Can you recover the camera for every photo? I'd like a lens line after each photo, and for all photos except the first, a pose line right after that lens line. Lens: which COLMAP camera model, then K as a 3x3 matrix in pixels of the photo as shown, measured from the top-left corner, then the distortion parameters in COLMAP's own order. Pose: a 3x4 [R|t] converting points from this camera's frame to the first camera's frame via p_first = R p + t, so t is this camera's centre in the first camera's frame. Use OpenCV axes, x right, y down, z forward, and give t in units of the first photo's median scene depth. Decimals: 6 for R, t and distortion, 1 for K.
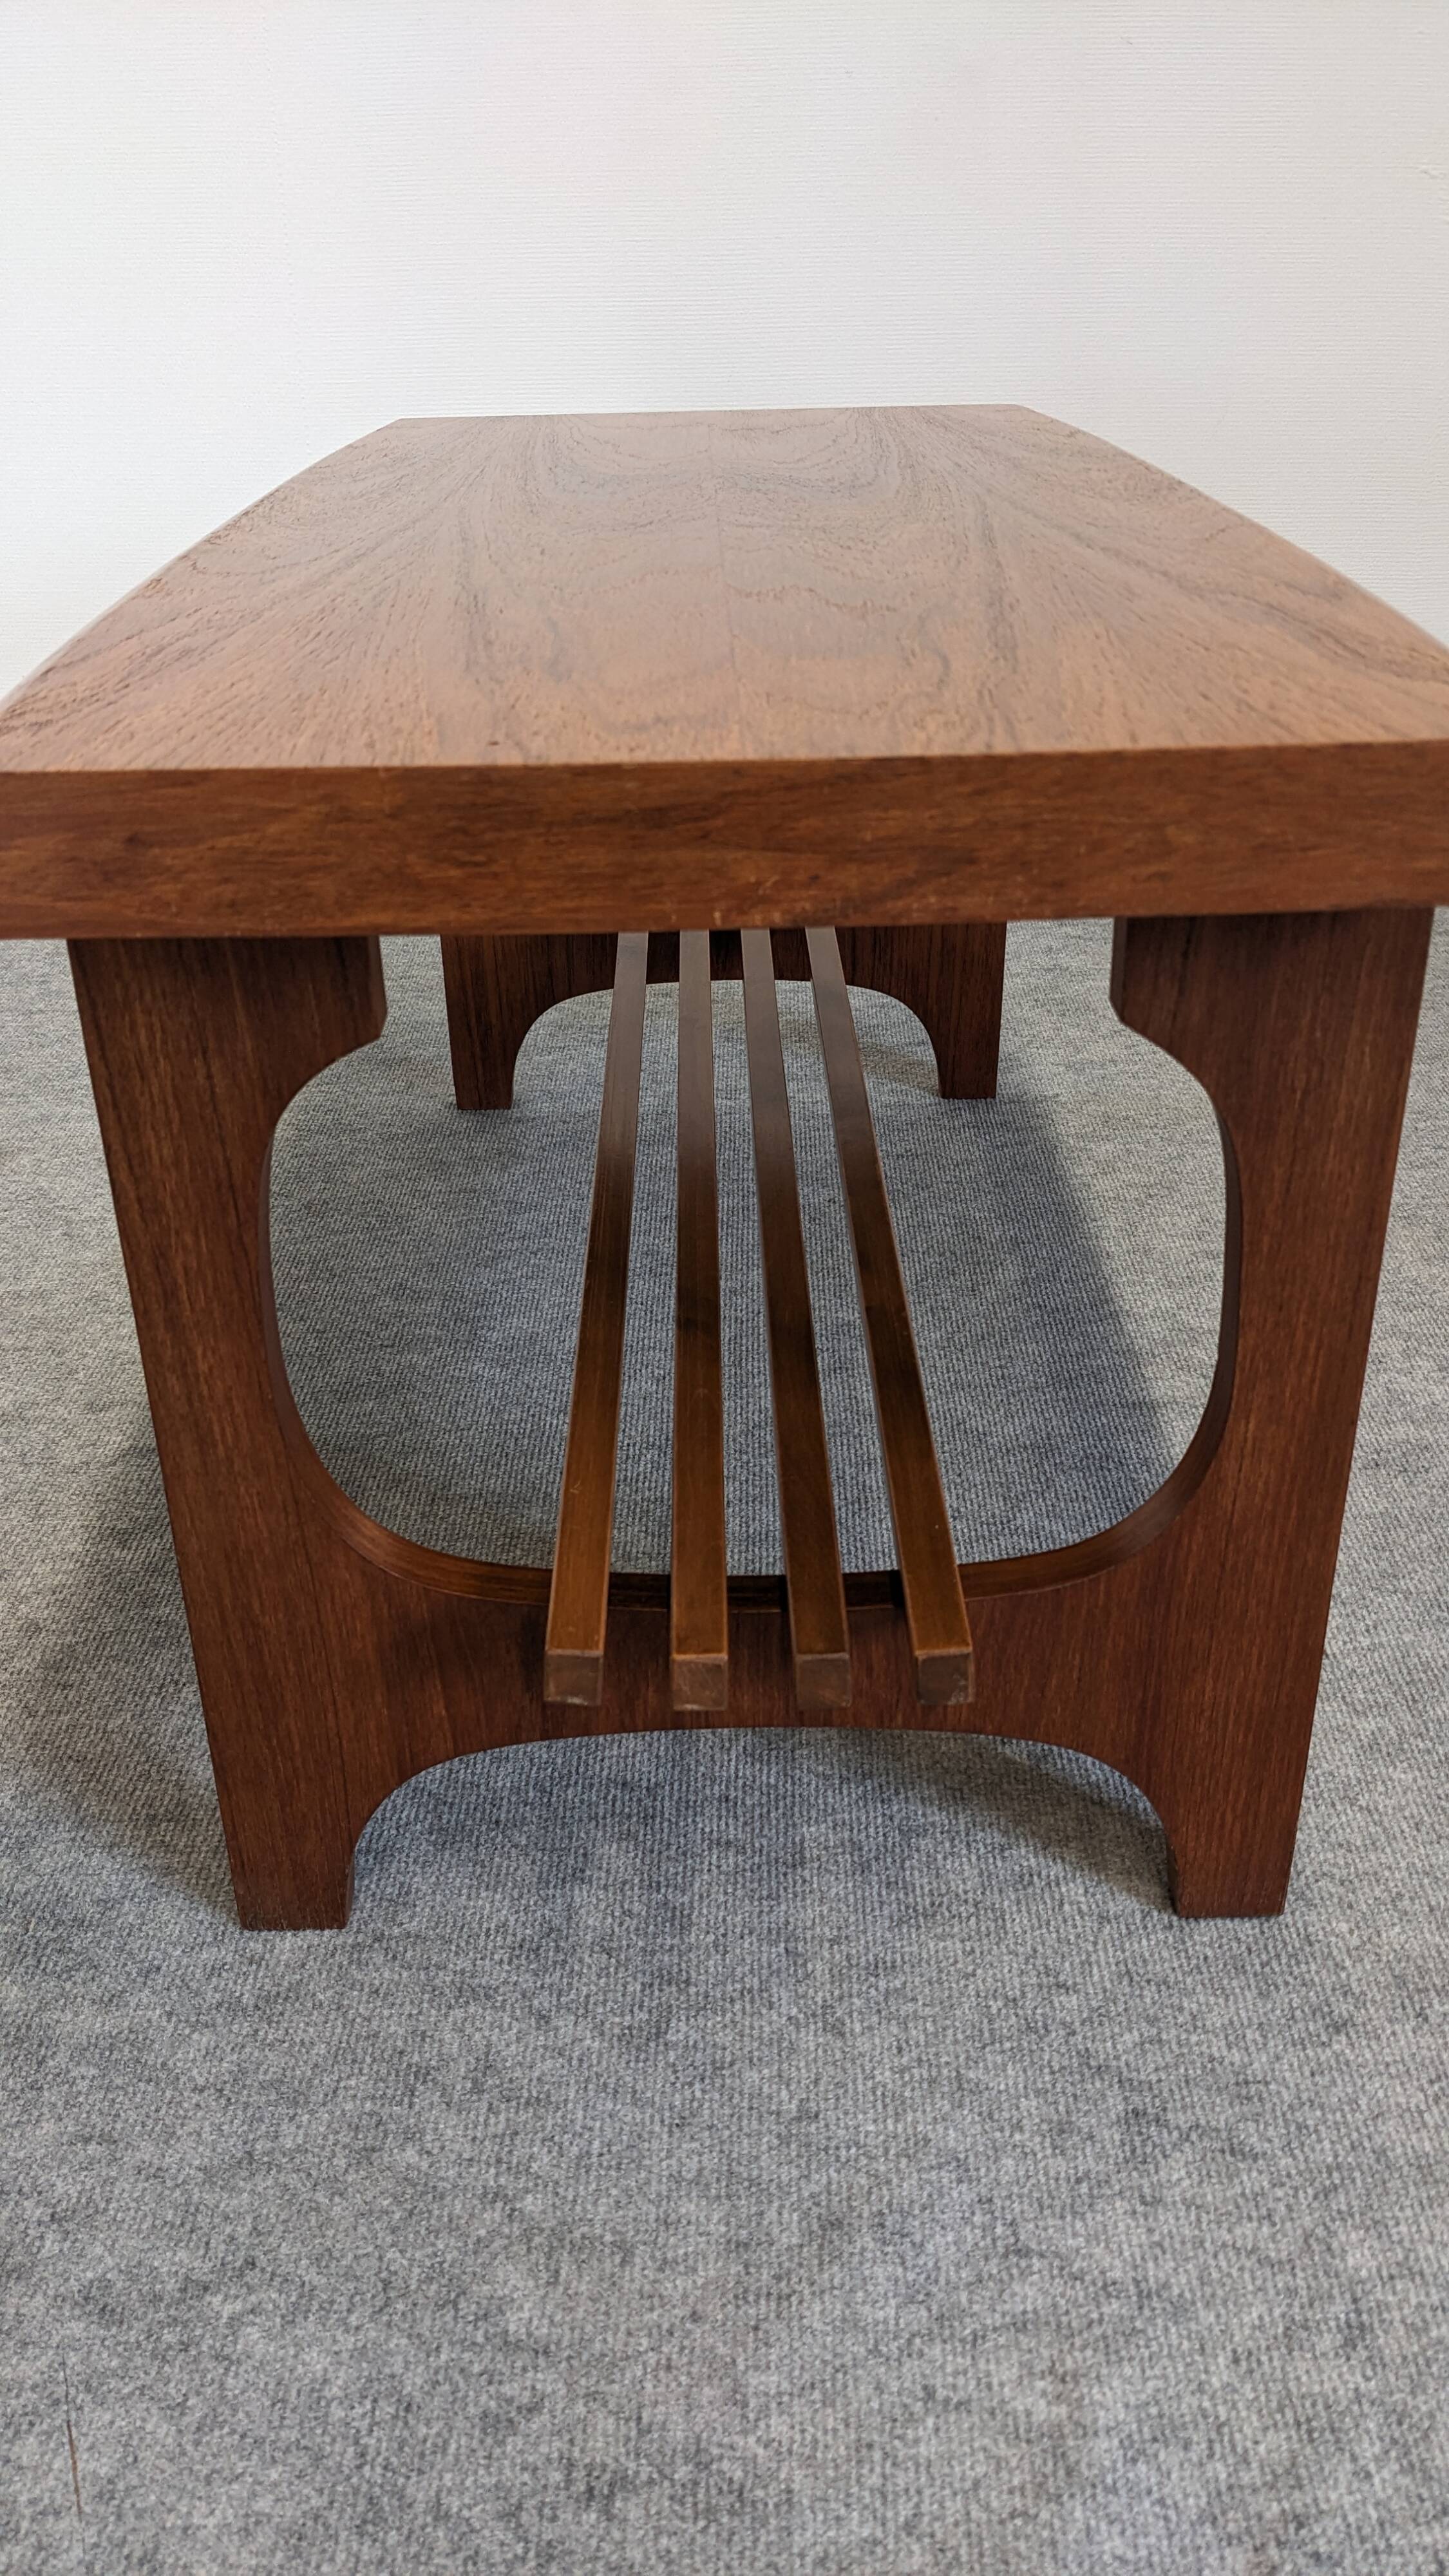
lens RADIAL K [[2047.6, 0, 683.9], [0, 2047.6, 1306.0], [0, 0, 1]] dist [0.043175, -0.080331]
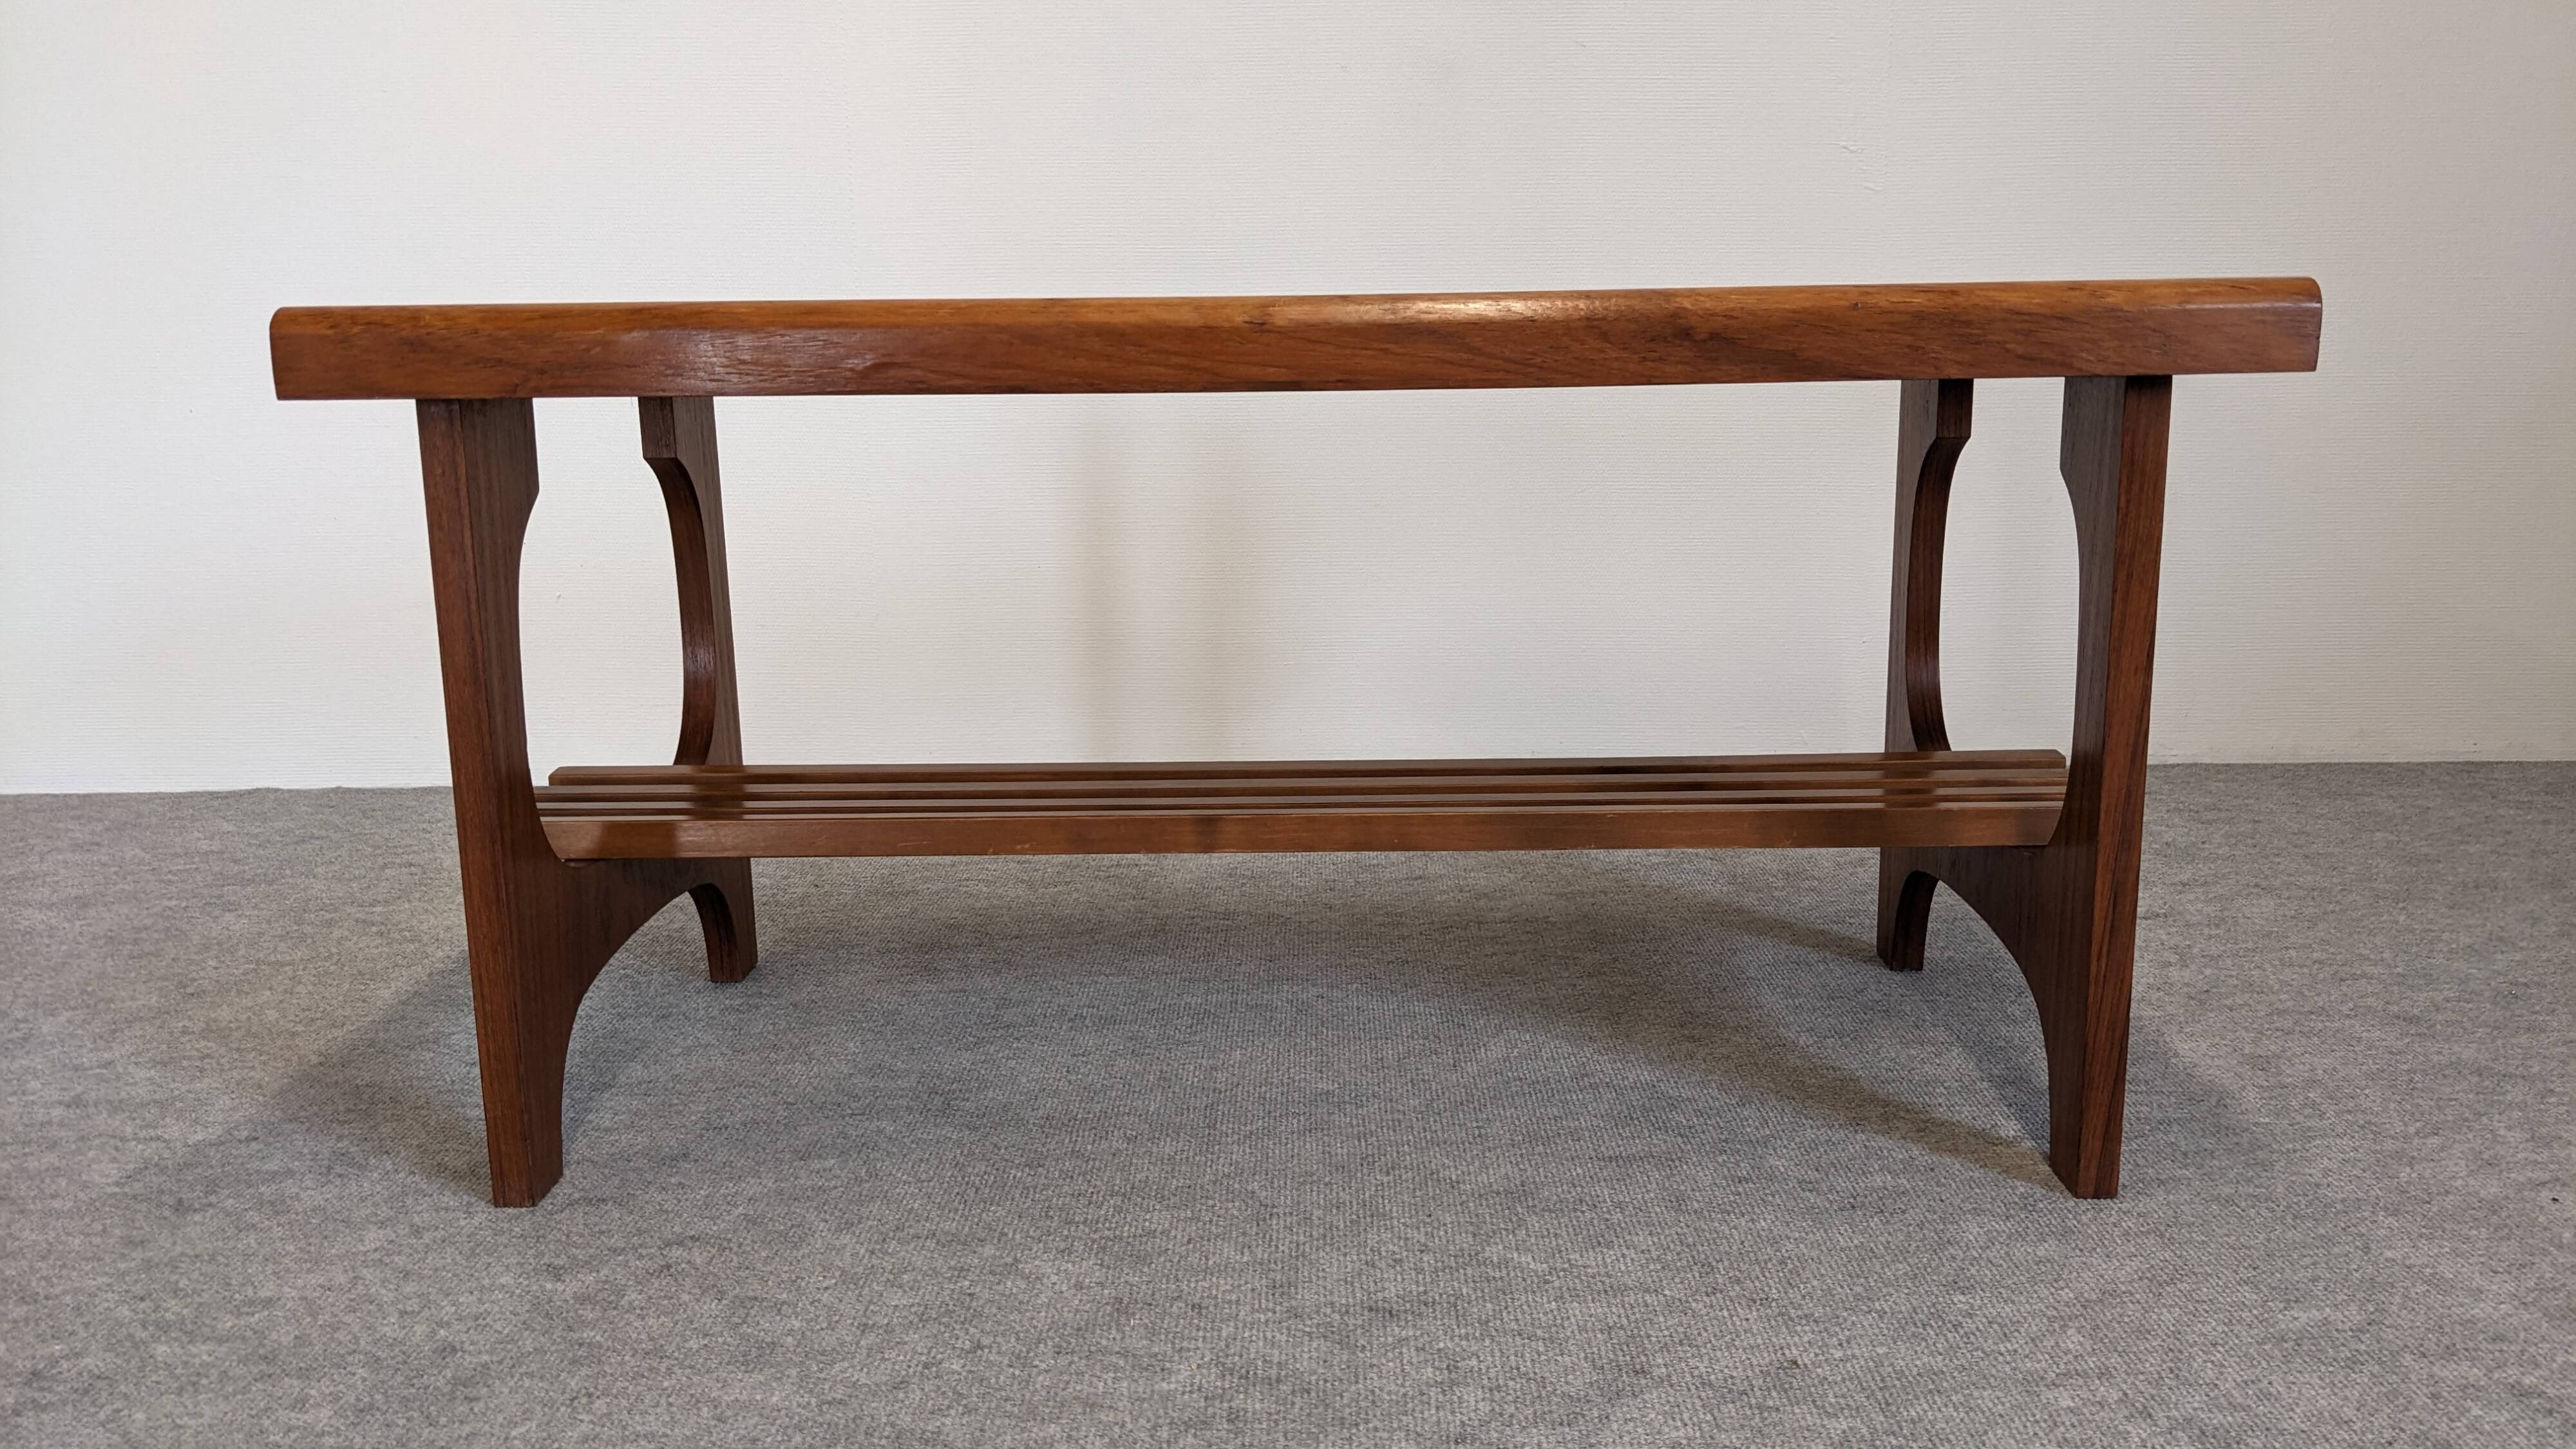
lens RADIAL K [[2047.6, 0, 1278.0], [0, 2047.6, 726.0], [0, 0, 1]] dist [0.043175, -0.080331]
pose [[0.999915, 0.005805, 0.011664, 0.070955], [-0.002208, 0.957806, -0.287407, 0.198225], [-0.012840, 0.287357, 0.957737, -0.001781]]
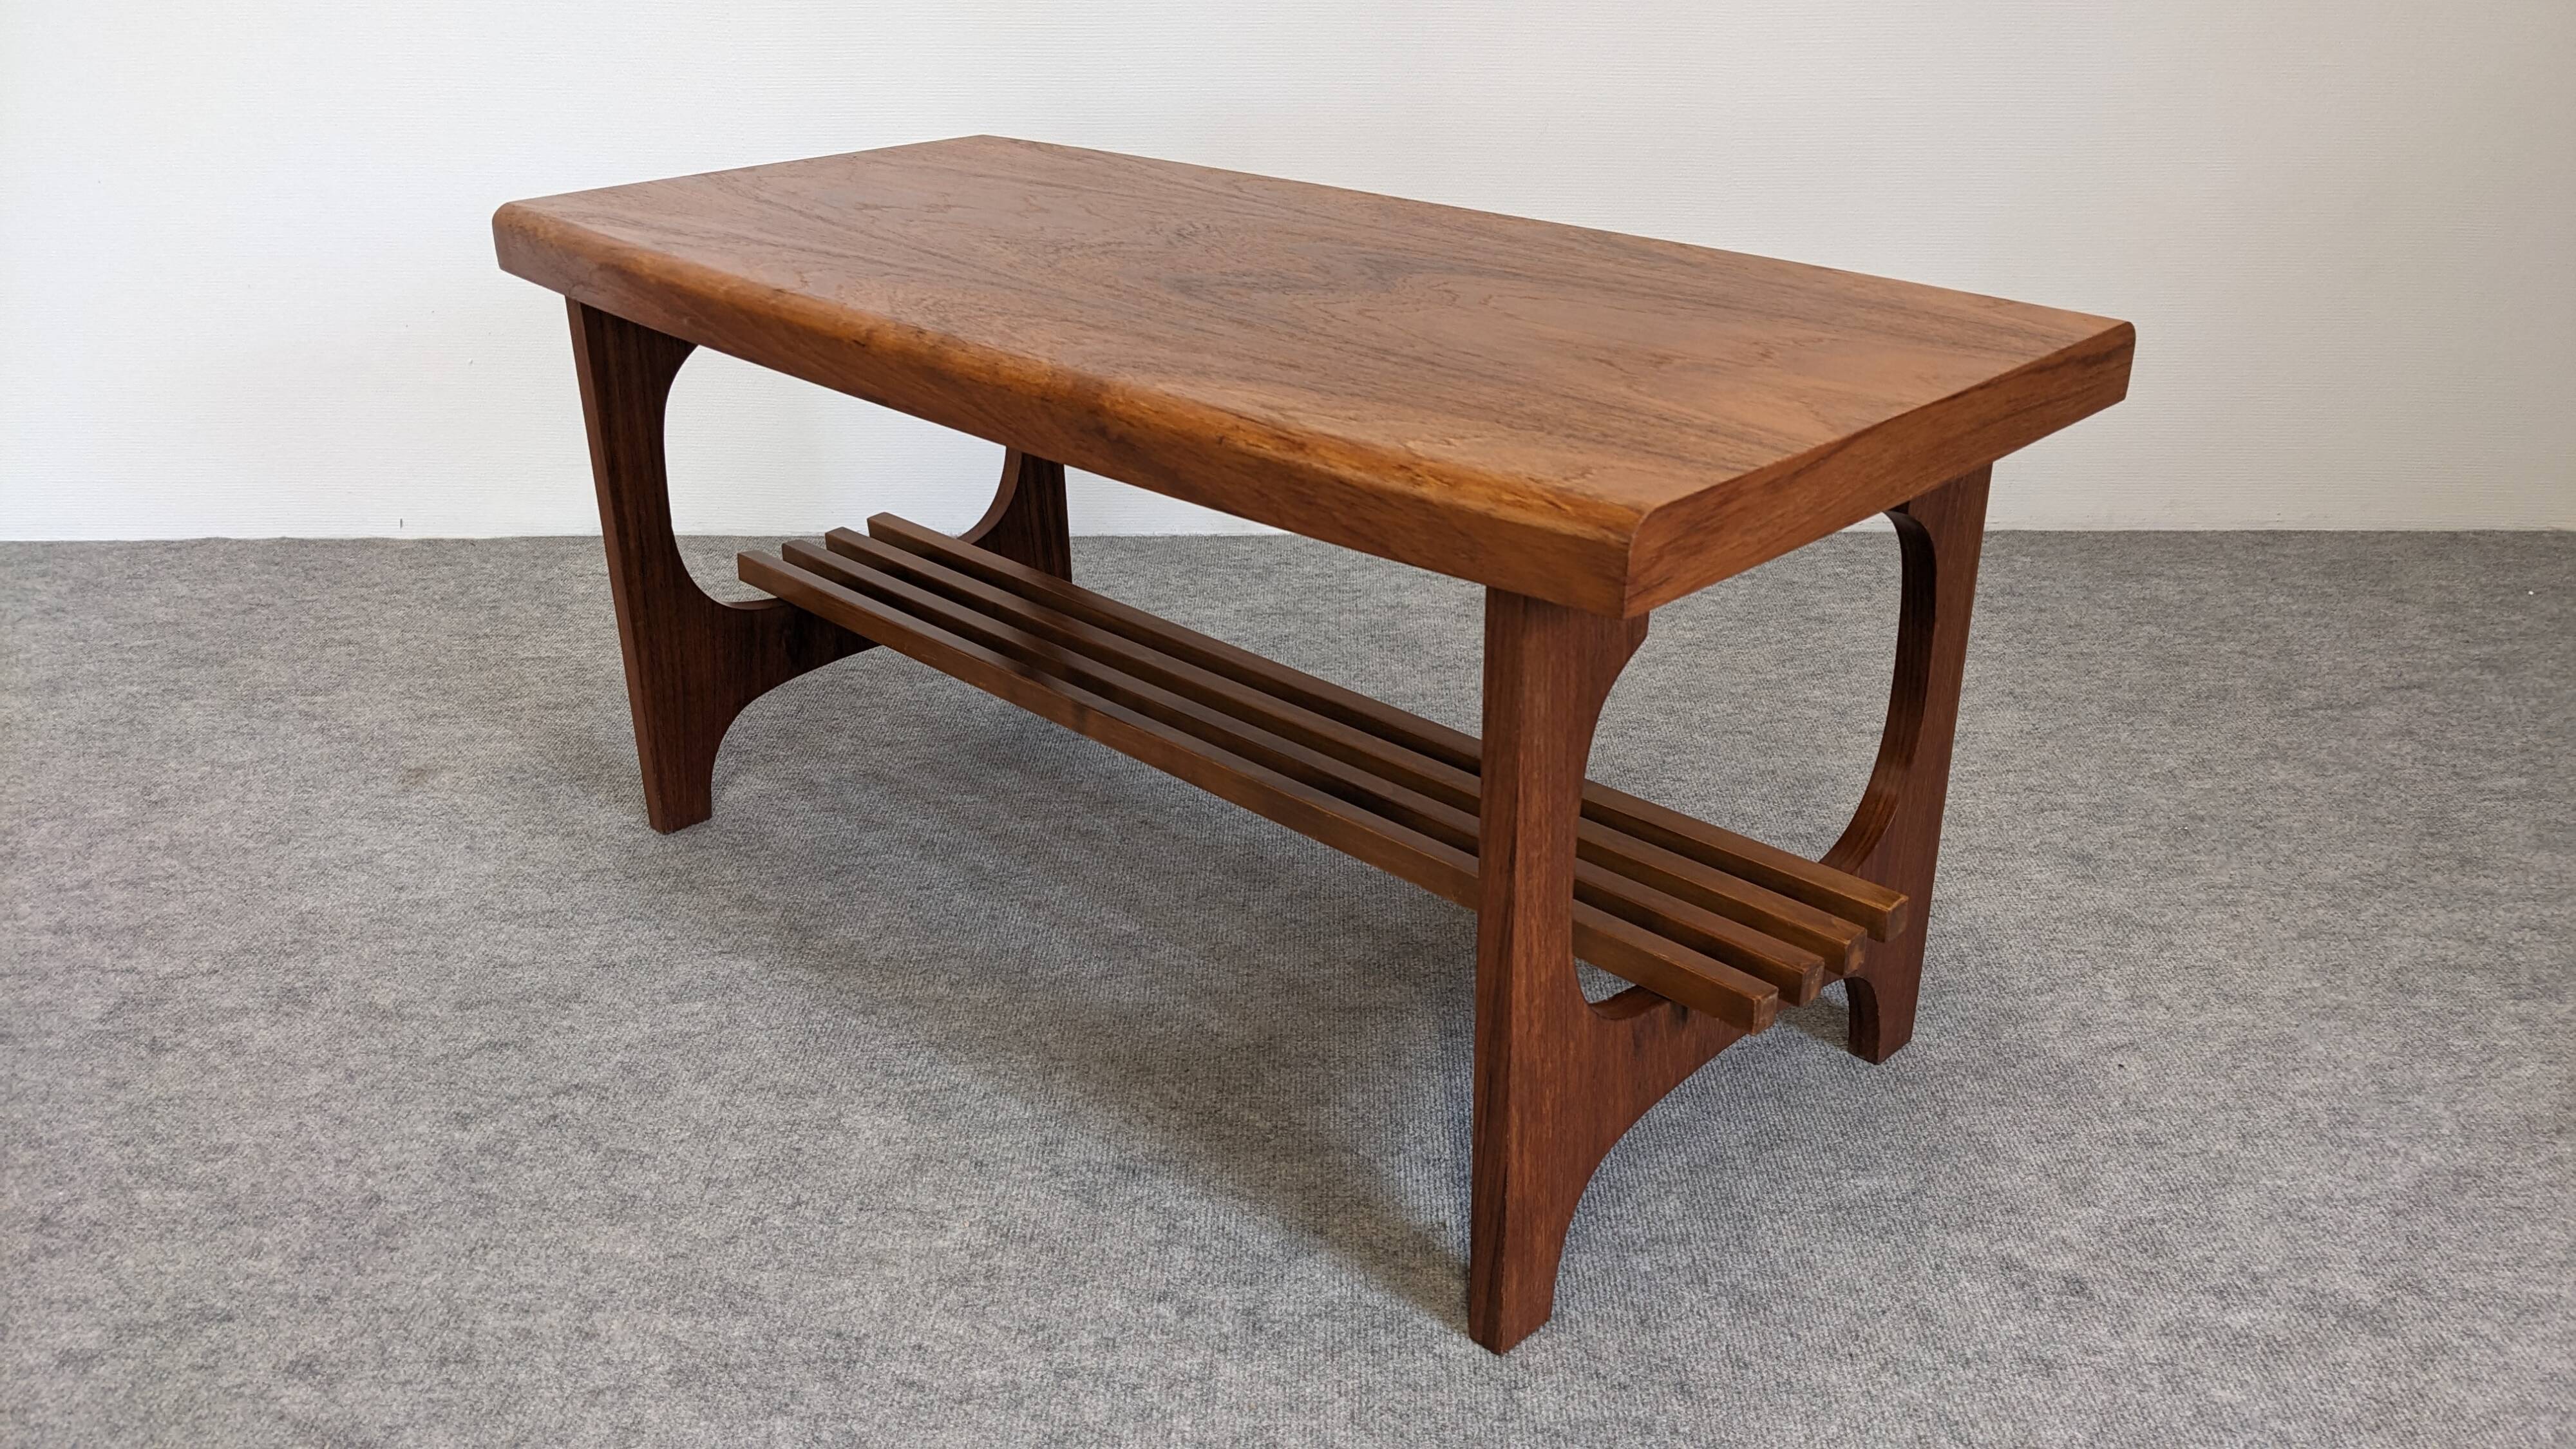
lens RADIAL K [[2047.6, 0, 1285.6], [0, 2047.6, 758.7], [0, 0, 1]] dist [0.043175, -0.080331]
pose [[0.999906, 0.008871, 0.010501, 0.251972], [-0.008326, 0.998673, -0.050828, -0.053420], [-0.010938, 0.050736, 0.998652, -0.266339]]
